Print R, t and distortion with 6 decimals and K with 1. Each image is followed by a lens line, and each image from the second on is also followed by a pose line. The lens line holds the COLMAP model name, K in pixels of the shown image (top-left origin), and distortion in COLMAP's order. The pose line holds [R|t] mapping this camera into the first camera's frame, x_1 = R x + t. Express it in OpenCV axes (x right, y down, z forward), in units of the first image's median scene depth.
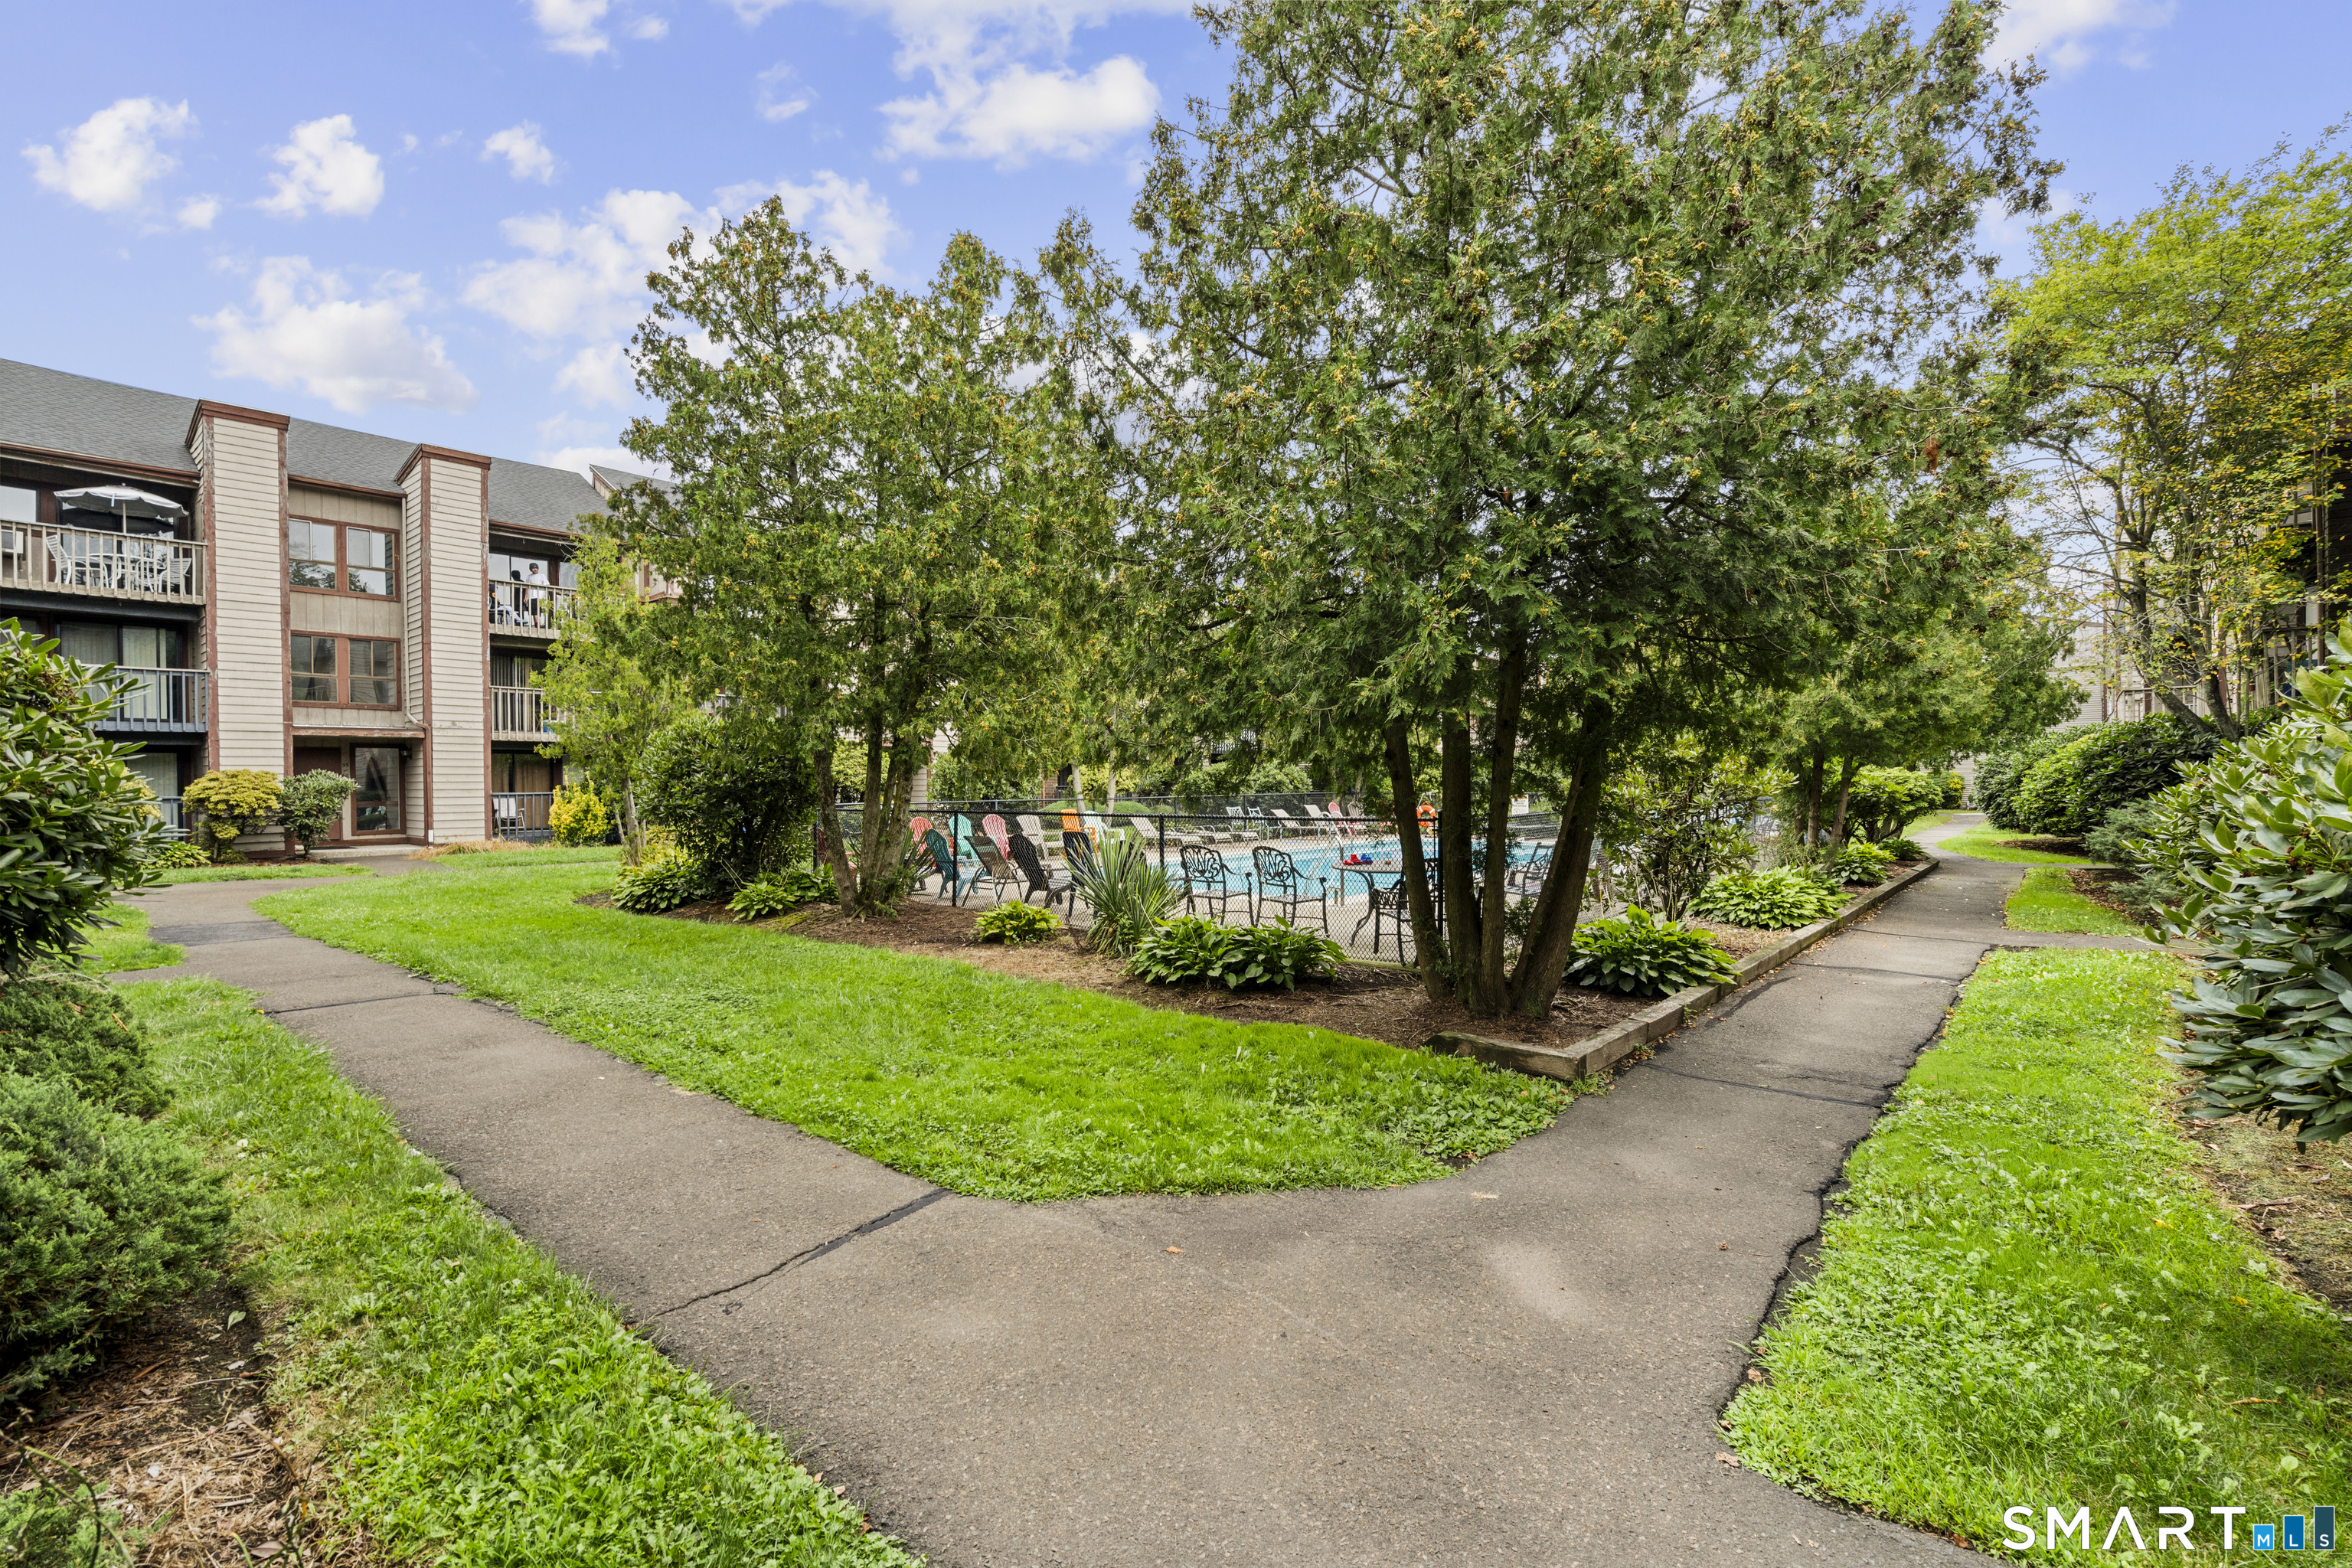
lens RADIAL K [[1052.1, 0, 1174.6], [0, 1052.1, 785.6], [0, 0, 1]] dist [0.001780, -0.000104]
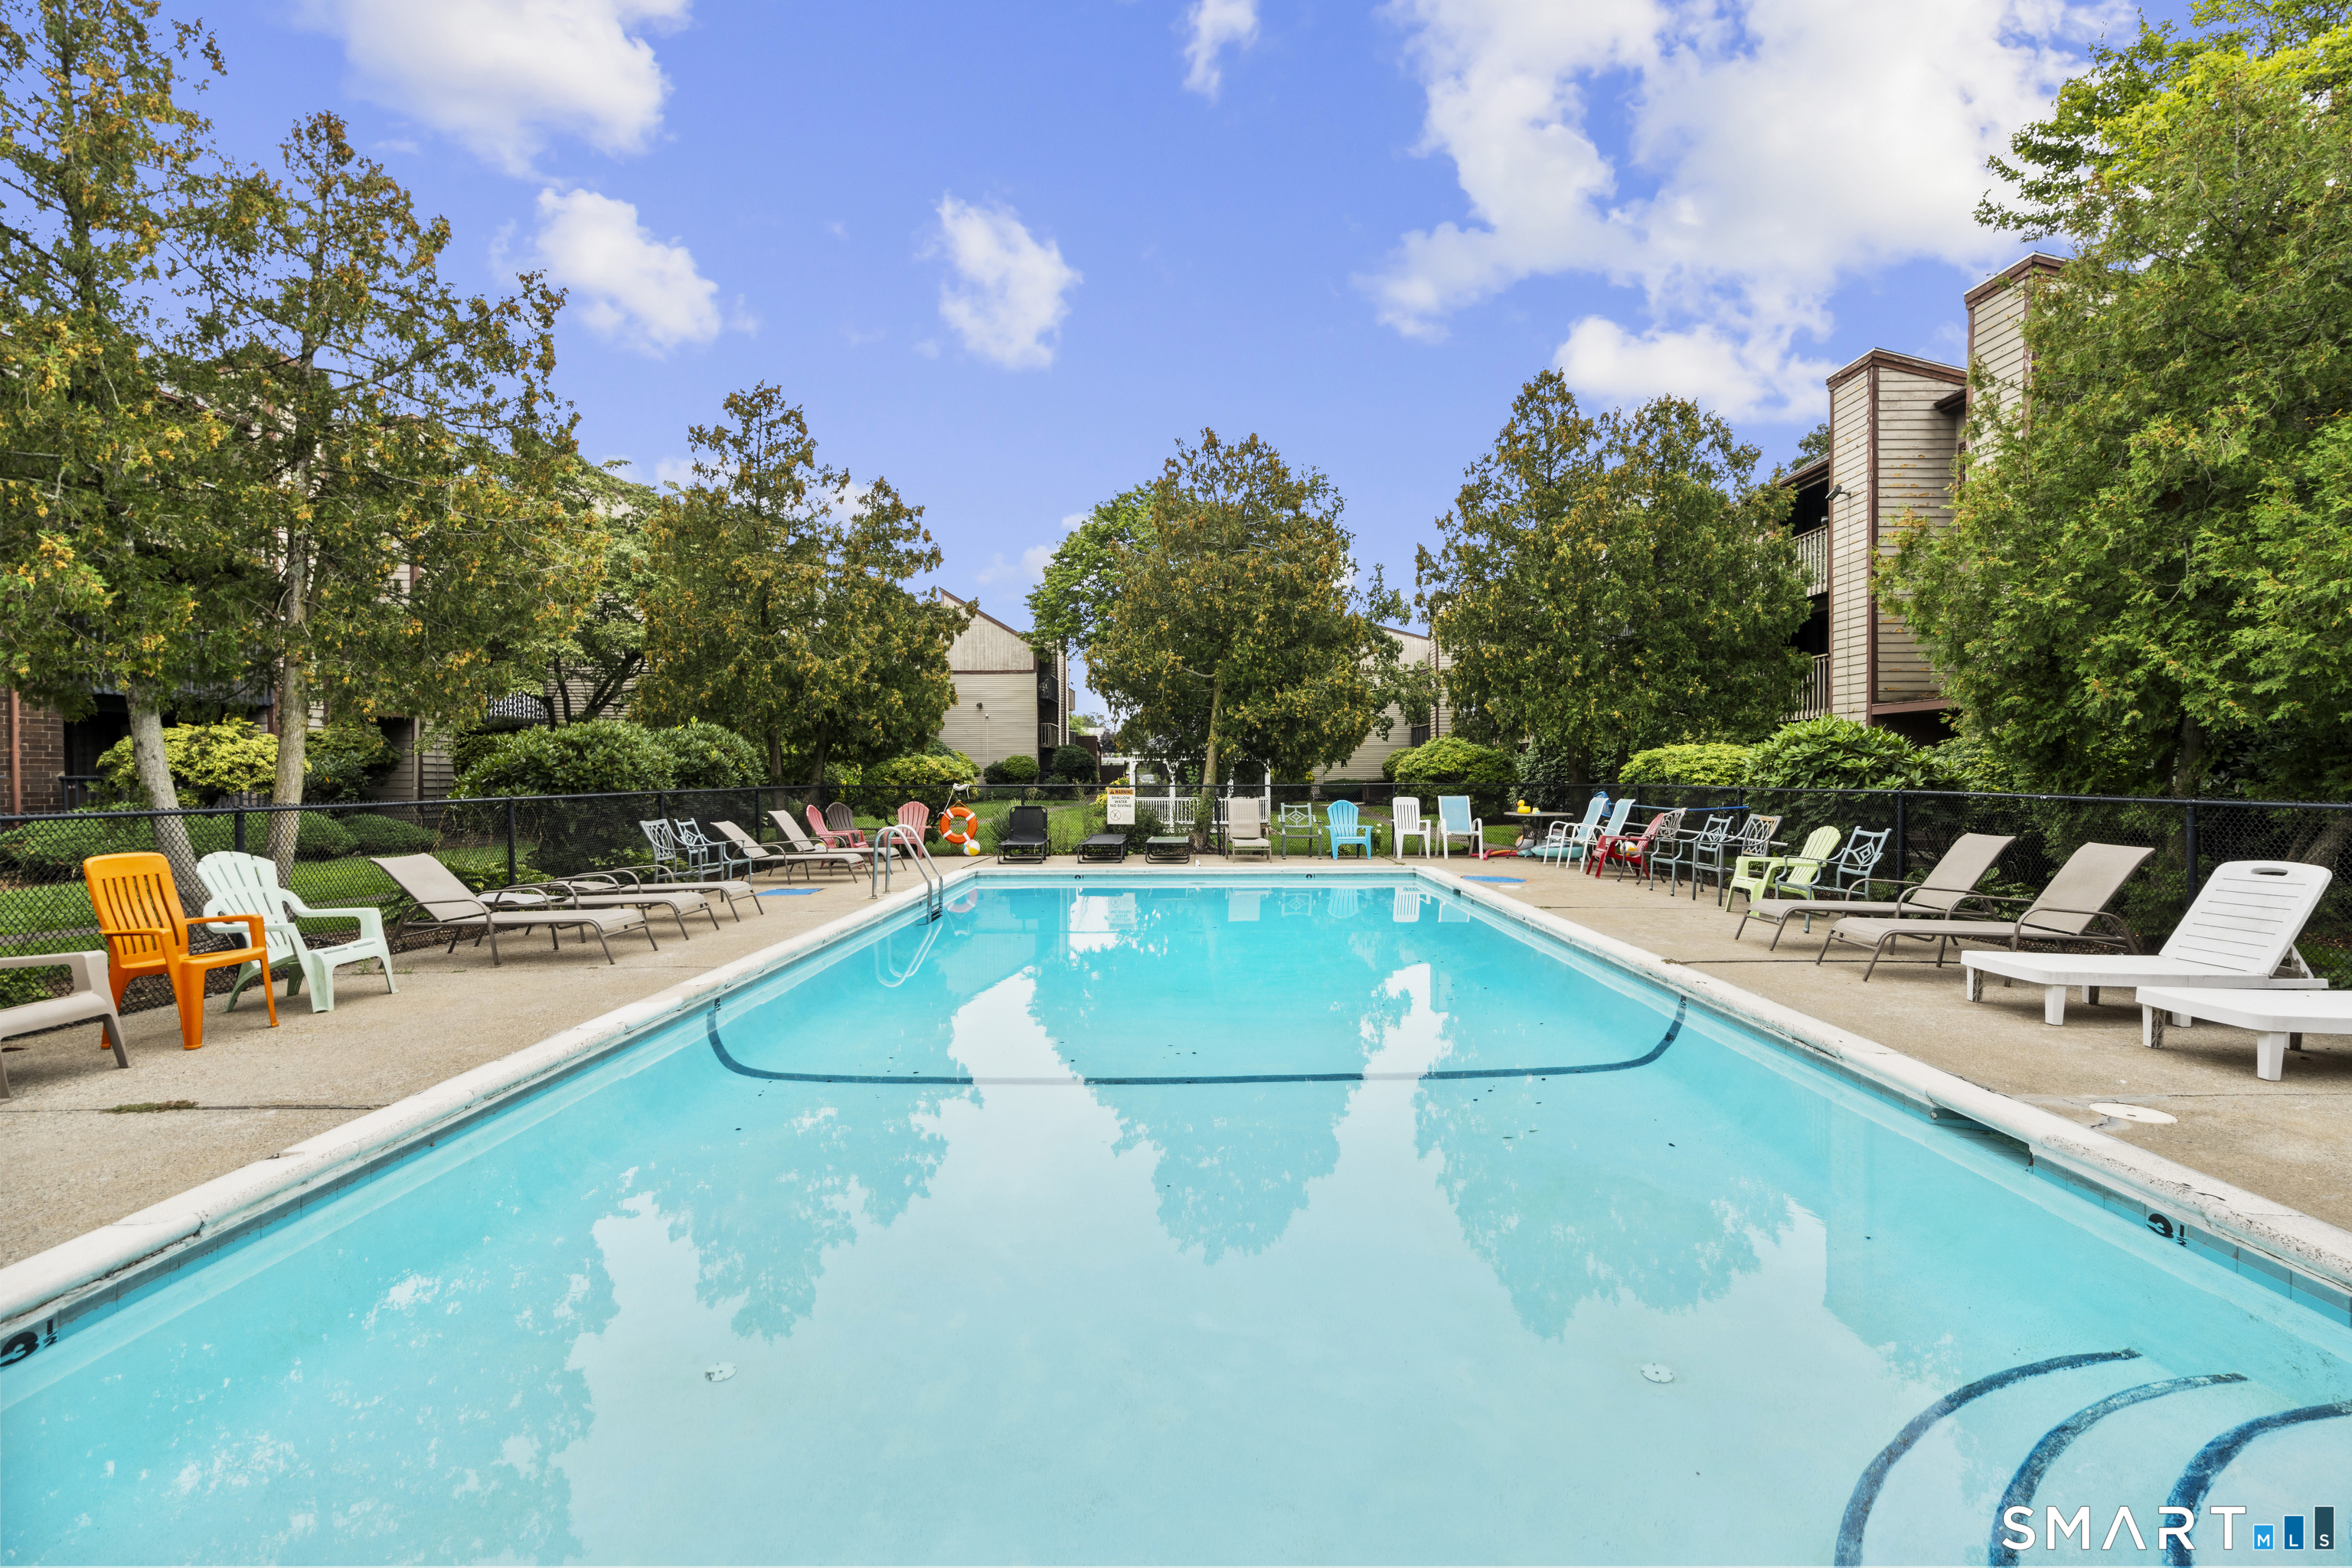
lens RADIAL K [[1052.1, 0, 1175.1], [0, 1052.1, 780.4], [0, 0, 1]] dist [0.001780, -0.000104]
pose [[0.775191, -0.002133, 0.631723, -0.047477], [0.001178, 0.999997, 0.001931, 0.002839], [-0.631725, -0.000753, 0.775192, 0.491092]]
